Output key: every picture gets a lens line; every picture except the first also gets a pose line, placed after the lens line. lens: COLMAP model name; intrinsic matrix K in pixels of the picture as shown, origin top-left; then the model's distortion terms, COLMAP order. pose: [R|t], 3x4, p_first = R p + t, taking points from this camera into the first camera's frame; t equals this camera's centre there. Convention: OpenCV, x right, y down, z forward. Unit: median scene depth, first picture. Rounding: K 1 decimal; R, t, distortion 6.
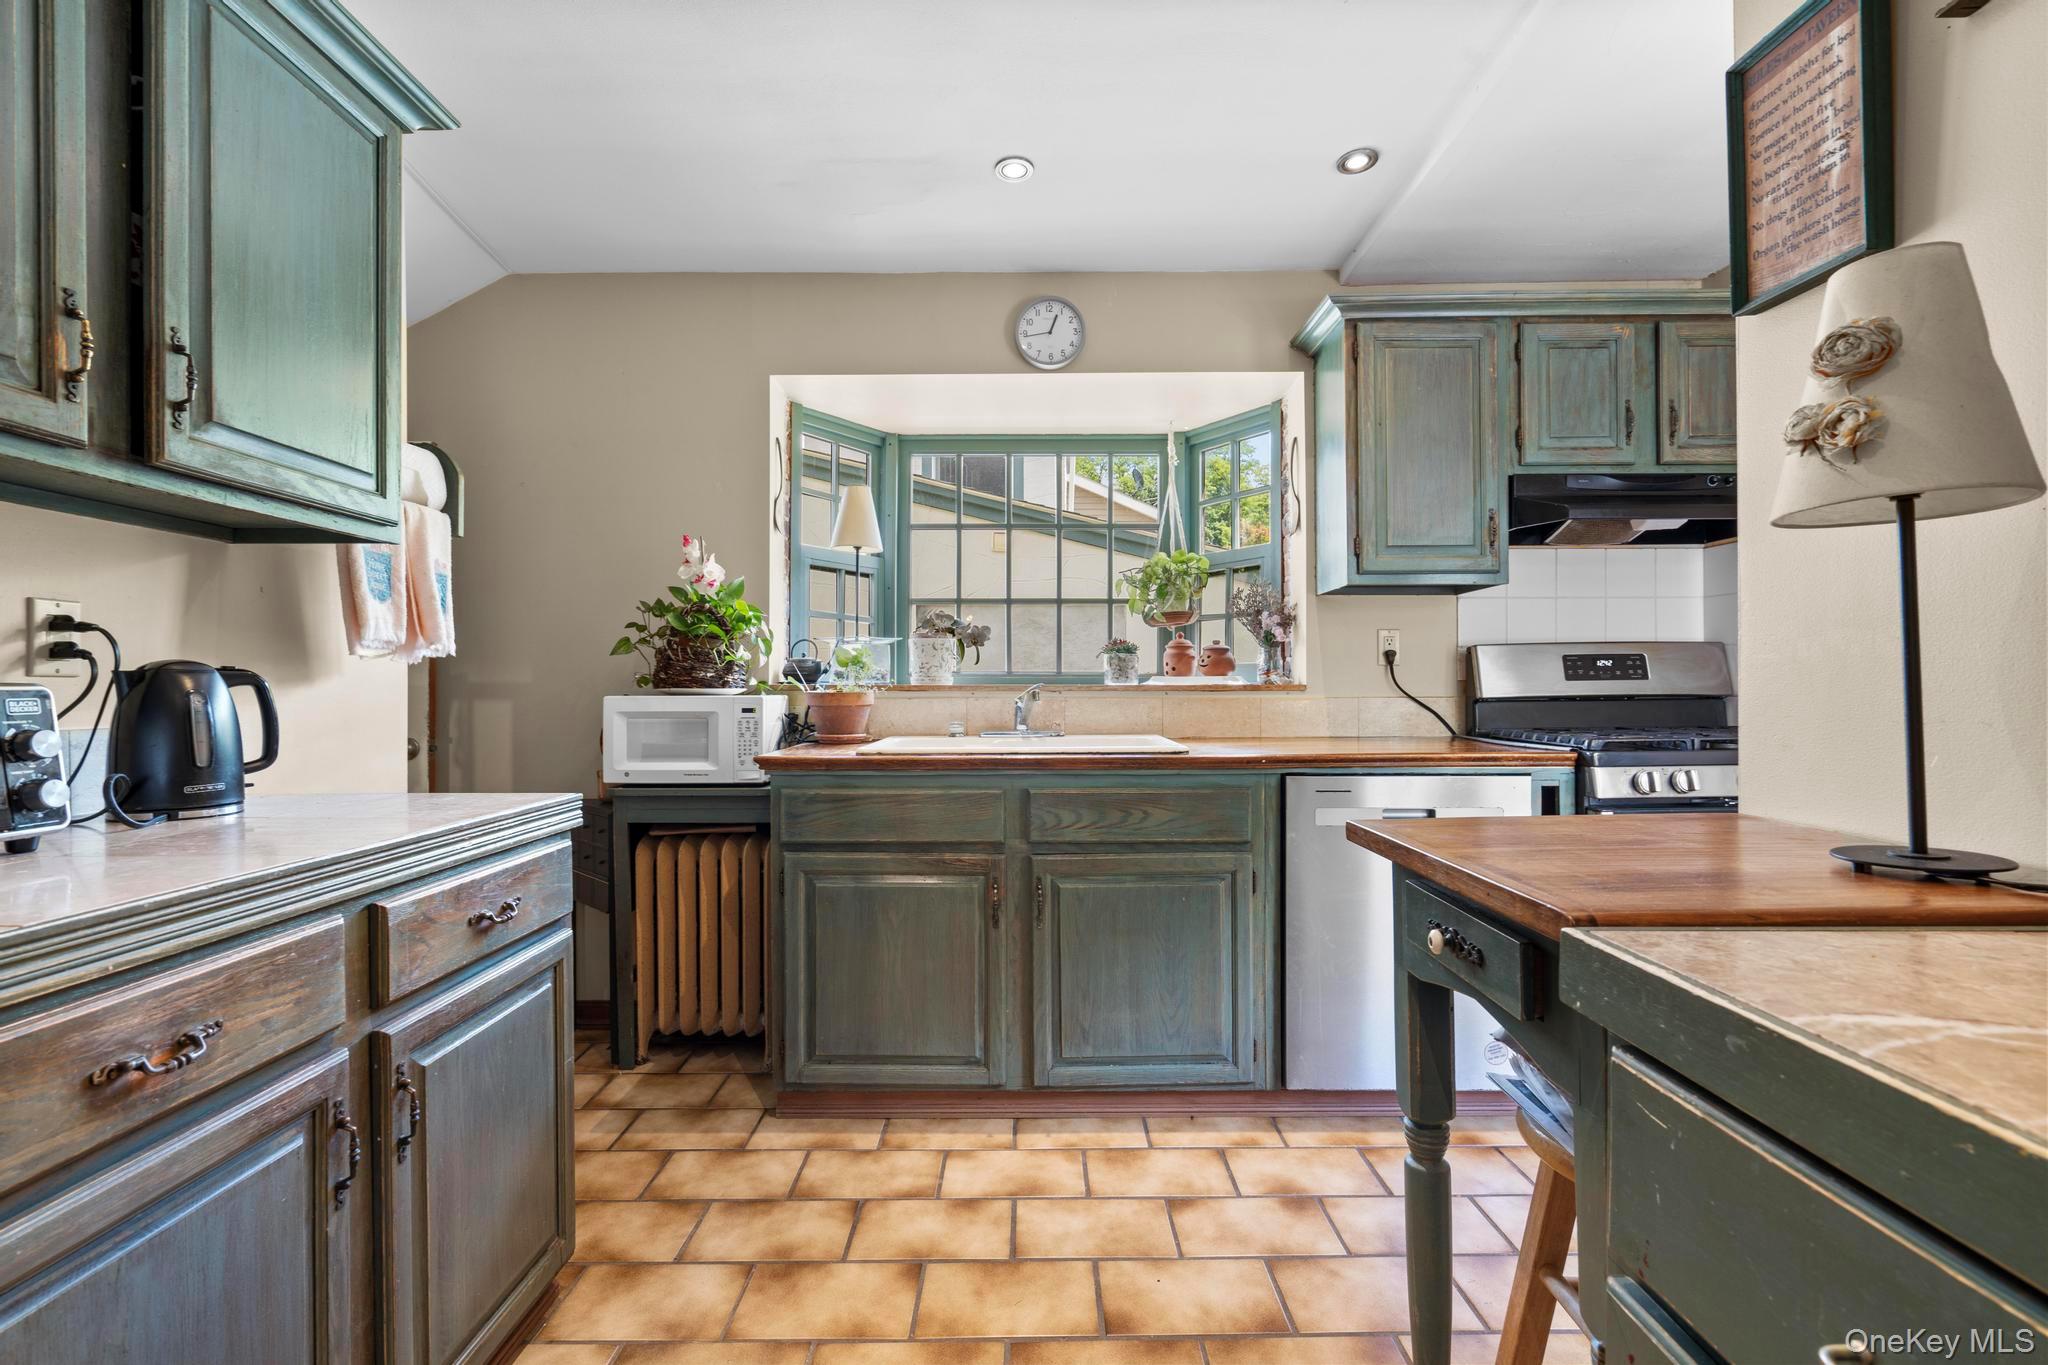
lens RADIAL K [[918.2, 0, 1023.9], [0, 918.2, 686.6], [0, 0, 1]] dist [-0.004095, 0.002816]
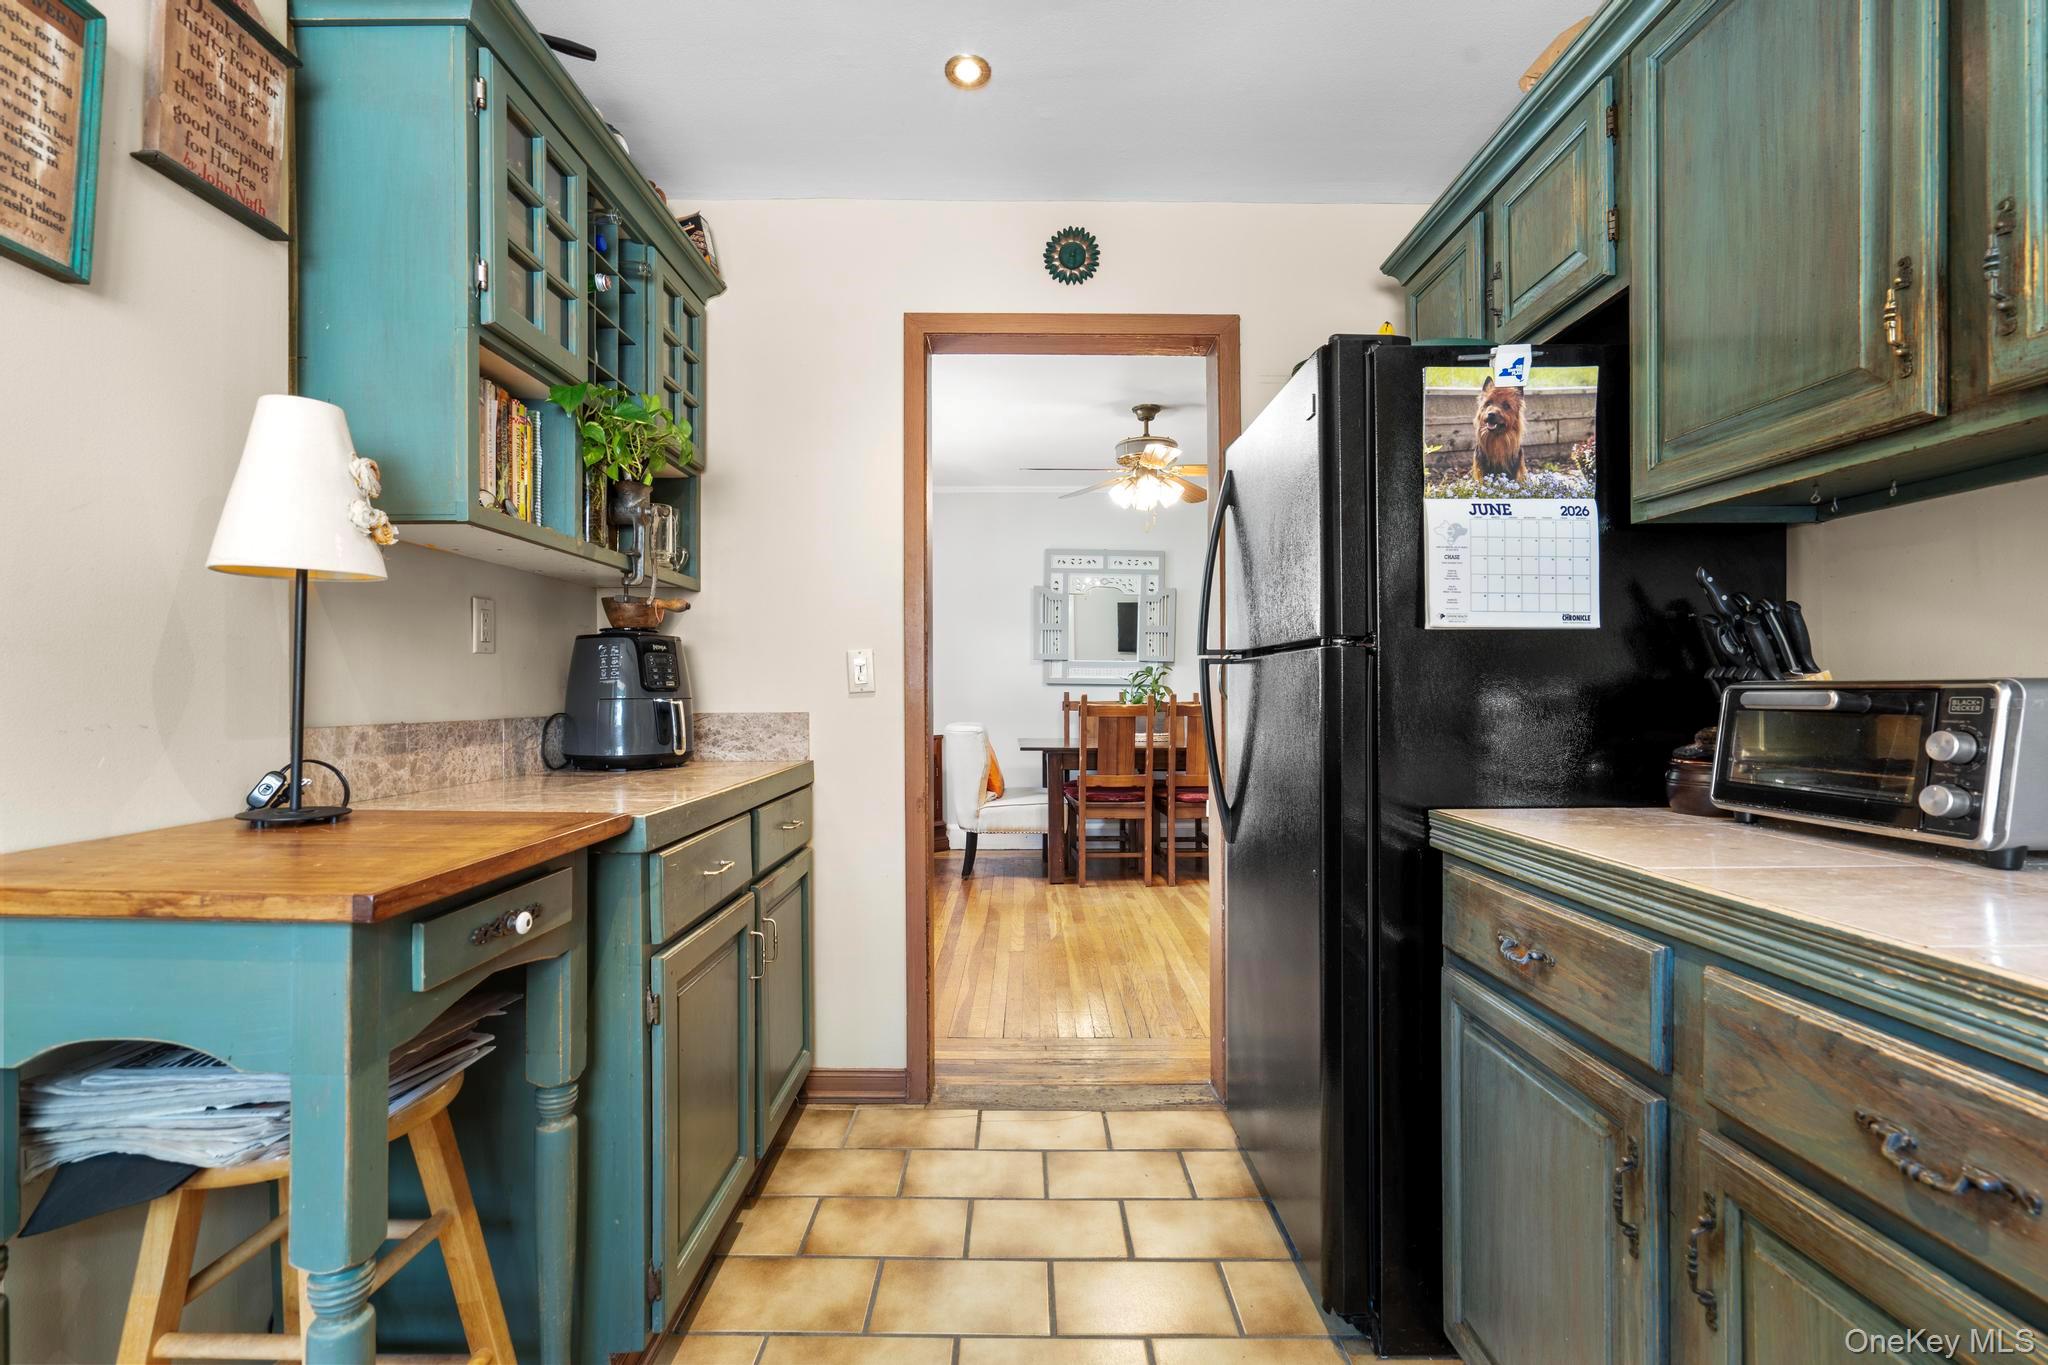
lens RADIAL K [[918.2, 0, 1019.3], [0, 918.2, 688.6], [0, 0, 1]] dist [-0.004095, 0.002816]
pose [[-0.999961, 0.007222, -0.005058, -0.055139], [0.007245, 0.999964, -0.004522, 0.000607], [0.005025, -0.004559, -0.999977, 0.796000]]
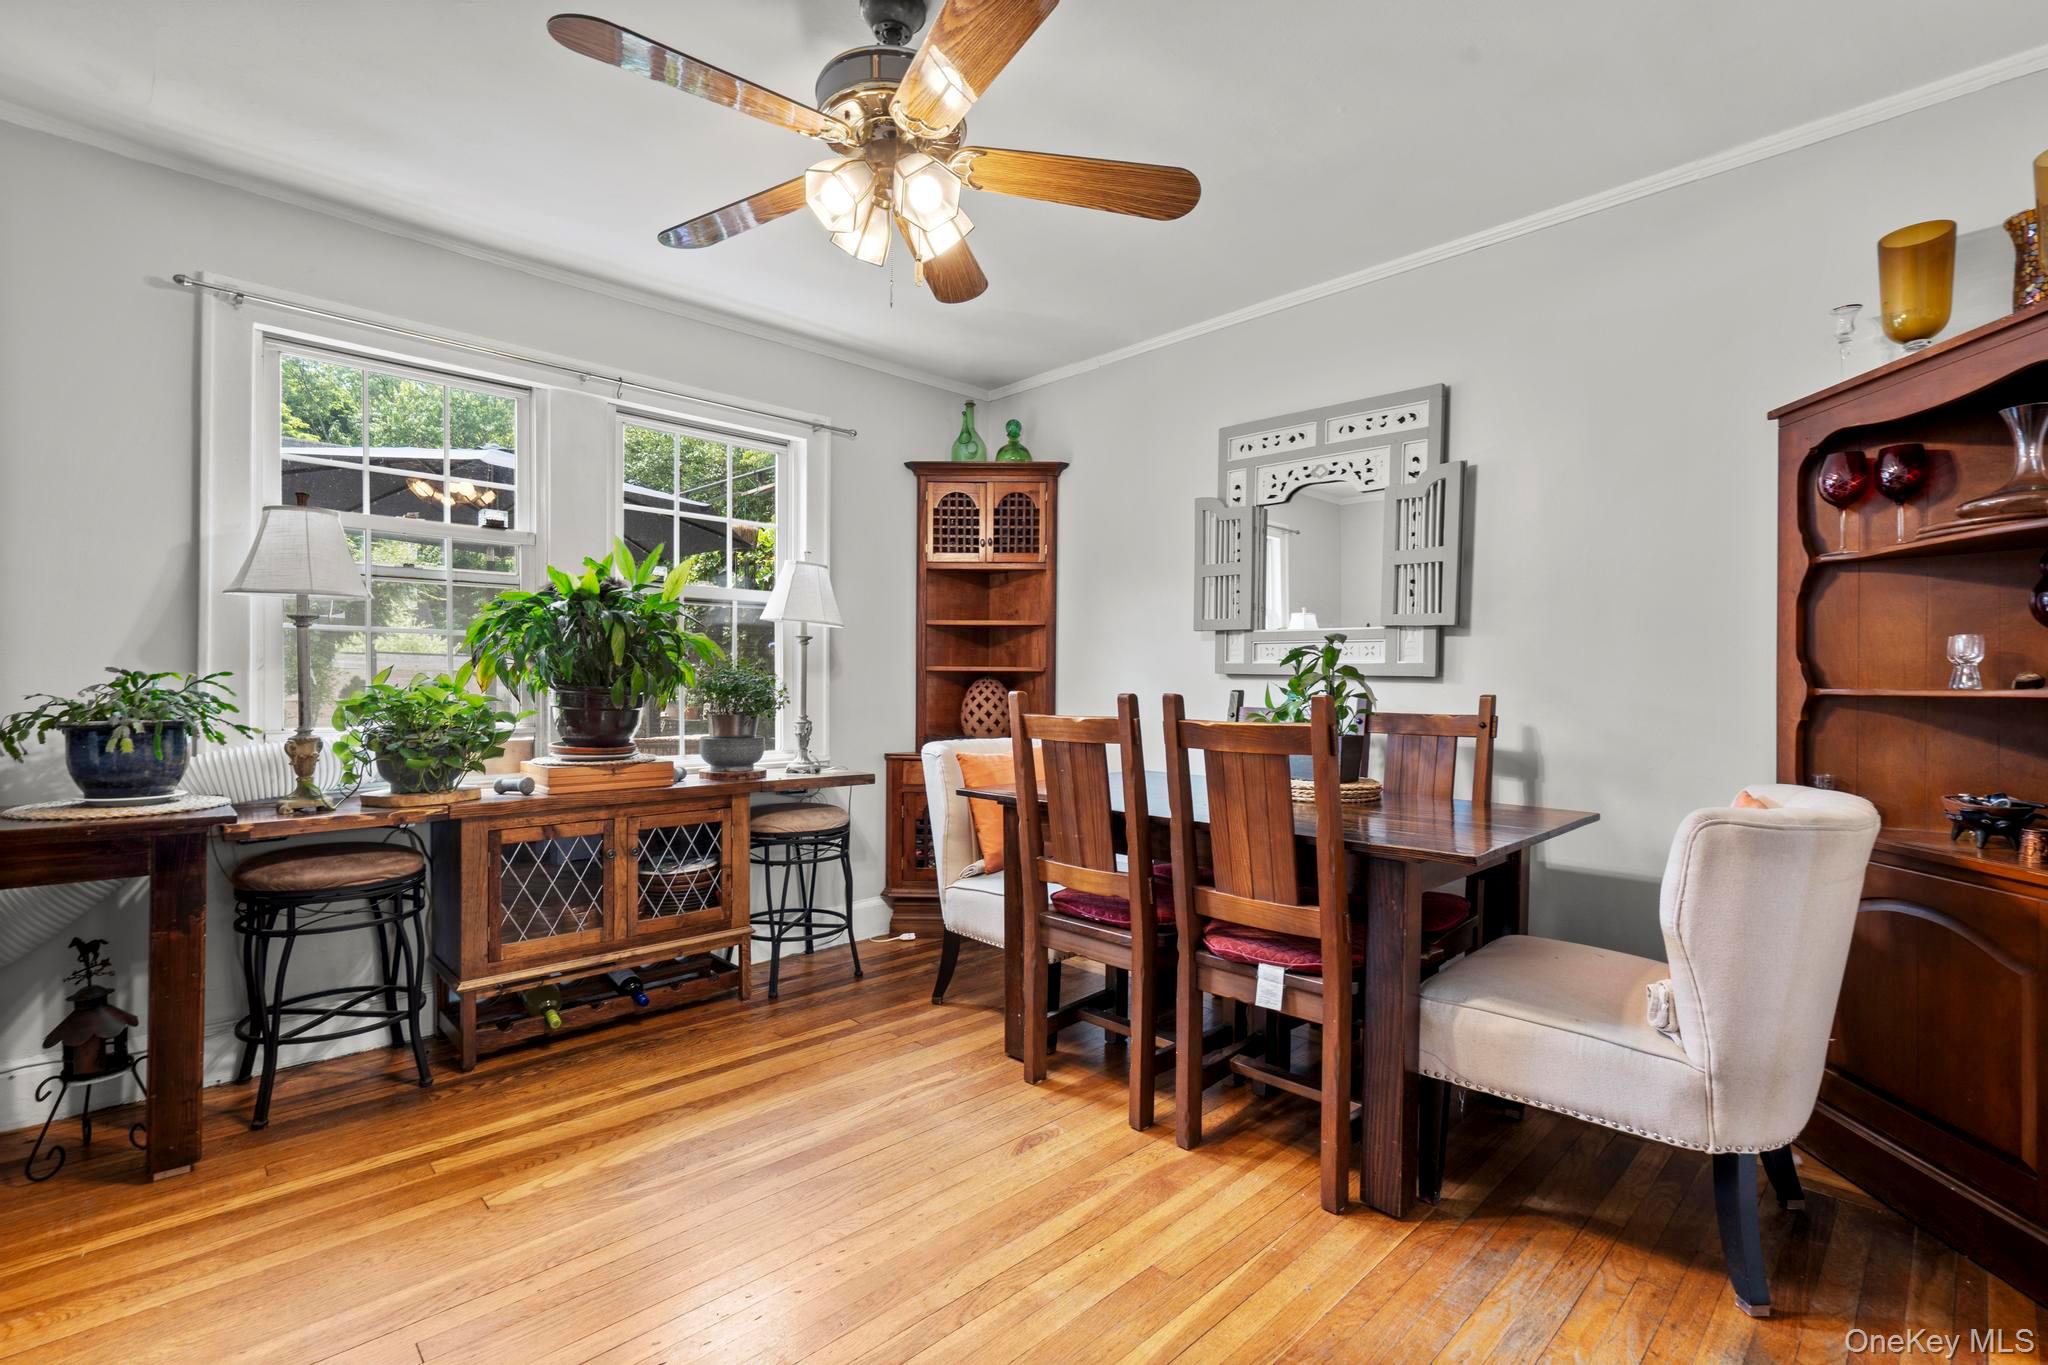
lens RADIAL K [[918.2, 0, 1020.0], [0, 918.2, 687.1], [0, 0, 1]] dist [-0.004095, 0.002816]
pose [[-0.698255, -0.003051, 0.715843, -0.912945], [-0.005648, 0.999983, -0.001247, -0.000632], [-0.715827, -0.004913, -0.698260, -0.522324]]
